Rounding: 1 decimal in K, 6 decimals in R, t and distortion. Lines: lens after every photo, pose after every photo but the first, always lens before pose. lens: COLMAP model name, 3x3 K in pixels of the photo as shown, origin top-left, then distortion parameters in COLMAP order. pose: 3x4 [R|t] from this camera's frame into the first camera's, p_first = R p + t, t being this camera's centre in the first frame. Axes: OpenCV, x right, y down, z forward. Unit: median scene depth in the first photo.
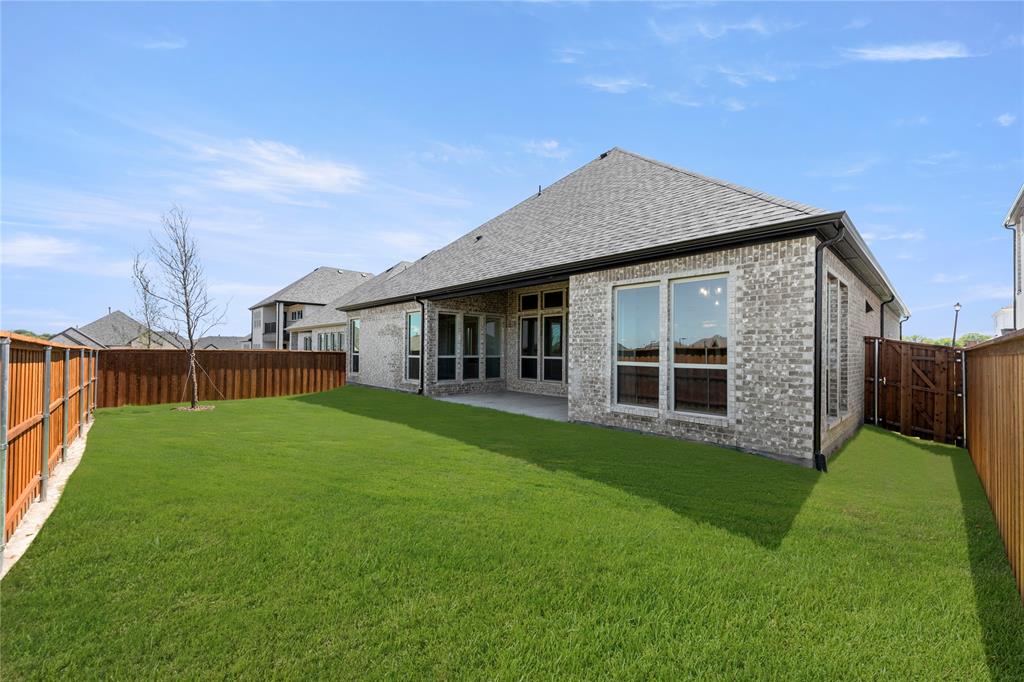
lens RADIAL K [[409.5, 0, 509.7], [0, 409.5, 348.8], [0, 0, 1]] dist [0.001030, -0.000054]
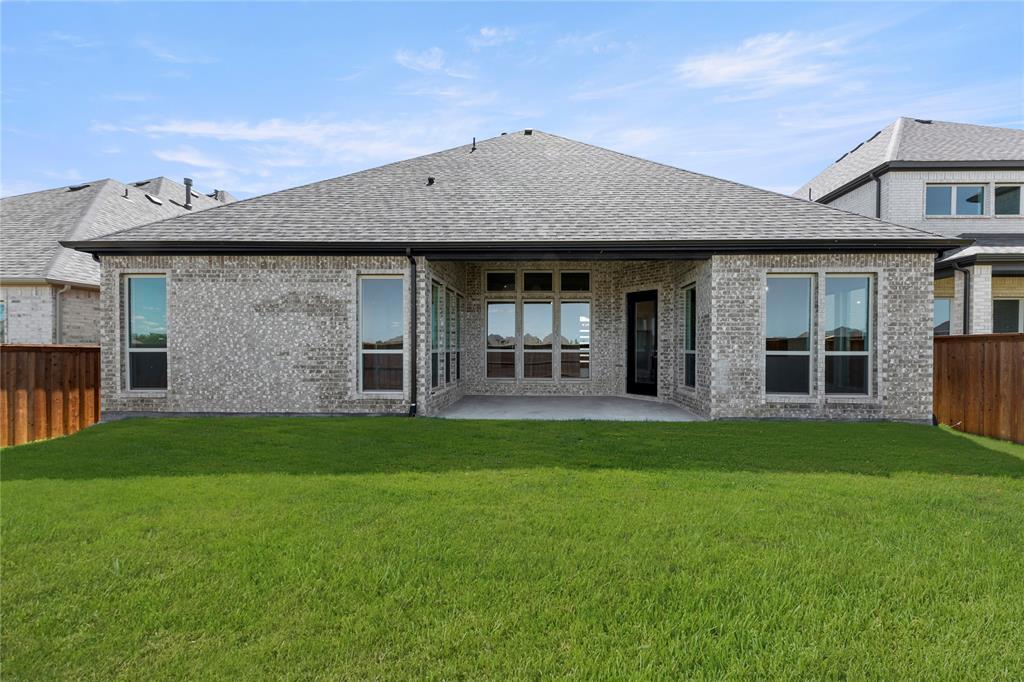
lens RADIAL K [[370.7, 0, 467.5], [0, 370.7, 349.6], [0, 0, 1]] dist [0.006373, -0.000180]
pose [[0.691177, -0.019556, 0.722421, -0.910366], [0.000958, 0.999658, 0.026144, 0.004070], [-0.722685, -0.017378, 0.690959, 0.944566]]
